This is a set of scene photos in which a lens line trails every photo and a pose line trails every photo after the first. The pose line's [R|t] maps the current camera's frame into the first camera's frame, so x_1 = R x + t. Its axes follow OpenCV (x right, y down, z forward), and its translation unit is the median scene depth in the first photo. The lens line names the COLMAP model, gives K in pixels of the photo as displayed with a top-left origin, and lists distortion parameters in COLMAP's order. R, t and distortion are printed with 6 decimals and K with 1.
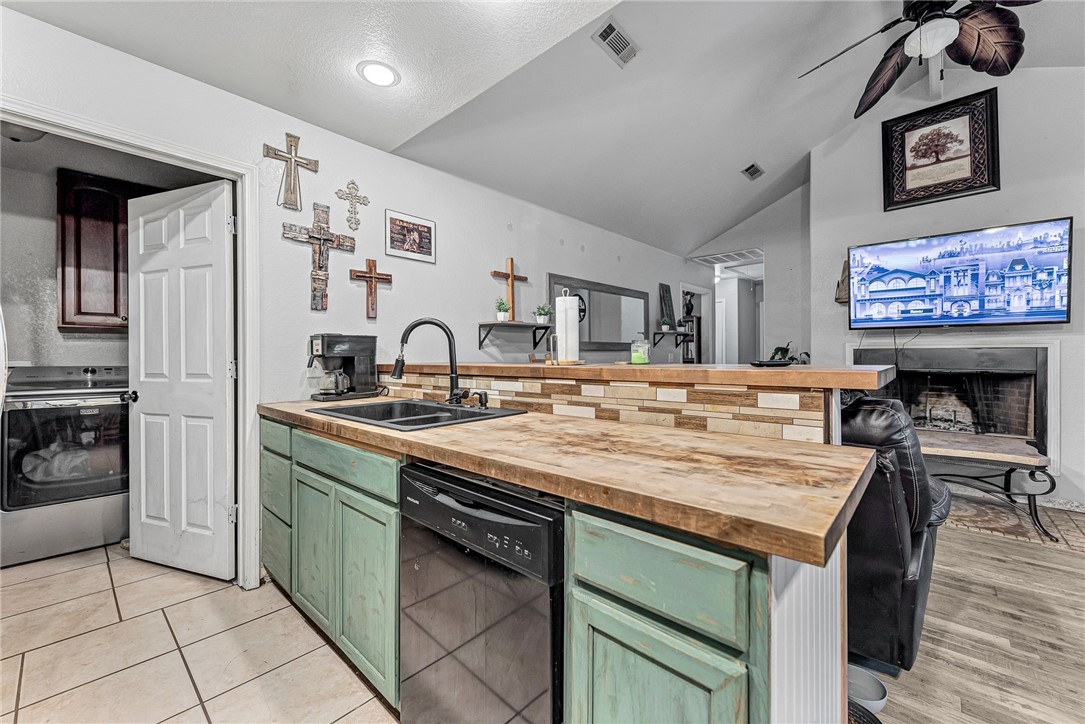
lens RADIAL K [[431.4, 0, 544.9], [0, 431.4, 354.2], [0, 0, 1]] dist [0.009726, -0.002138]
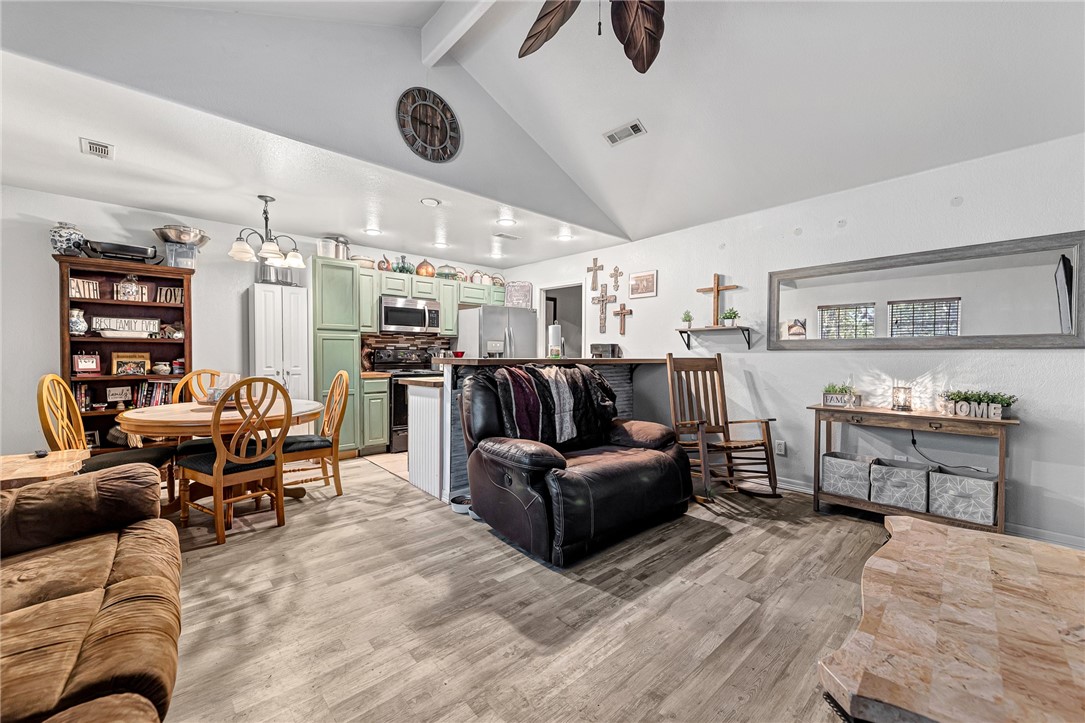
lens RADIAL K [[431.4, 0, 548.4], [0, 431.4, 361.3], [0, 0, 1]] dist [0.009726, -0.002138]
pose [[-0.088743, 0.020925, -0.995835, 1.236422], [-0.004180, 0.999763, 0.021380, -0.001890], [0.996046, 0.006060, -0.088634, 0.677274]]
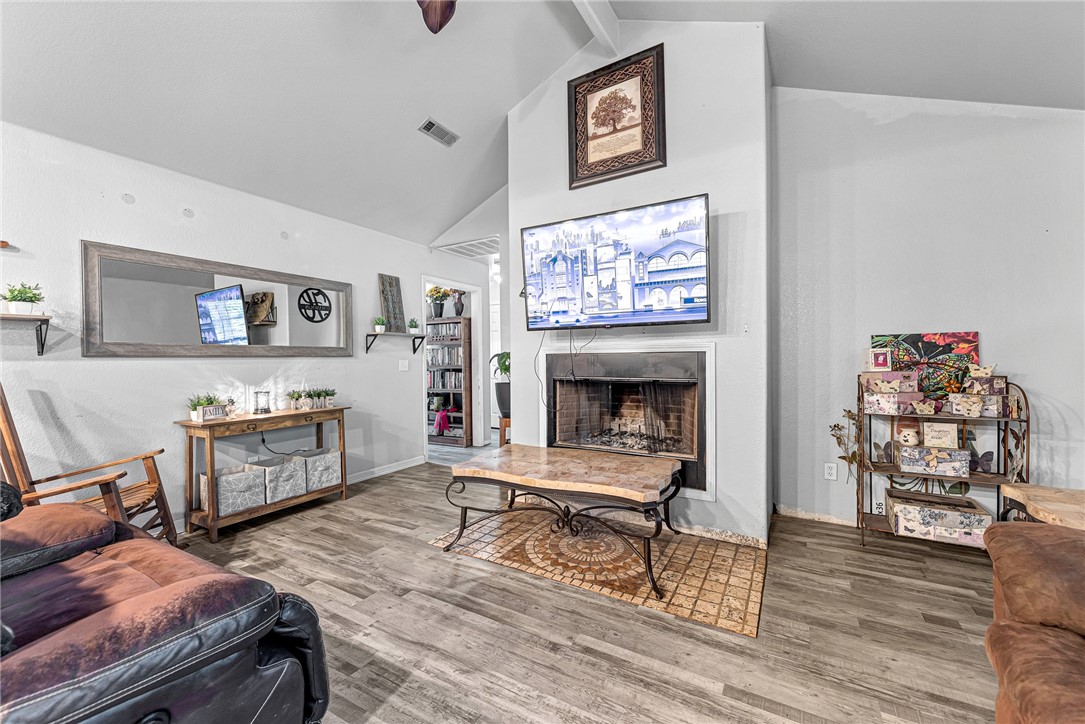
lens RADIAL K [[431.4, 0, 539.9], [0, 431.4, 363.0], [0, 0, 1]] dist [0.009726, -0.002138]
pose [[0.979387, -0.004994, 0.201932, 0.660842], [0.003844, 0.999974, 0.006090, 0.000533], [-0.201957, -0.005188, 0.979381, 0.232087]]
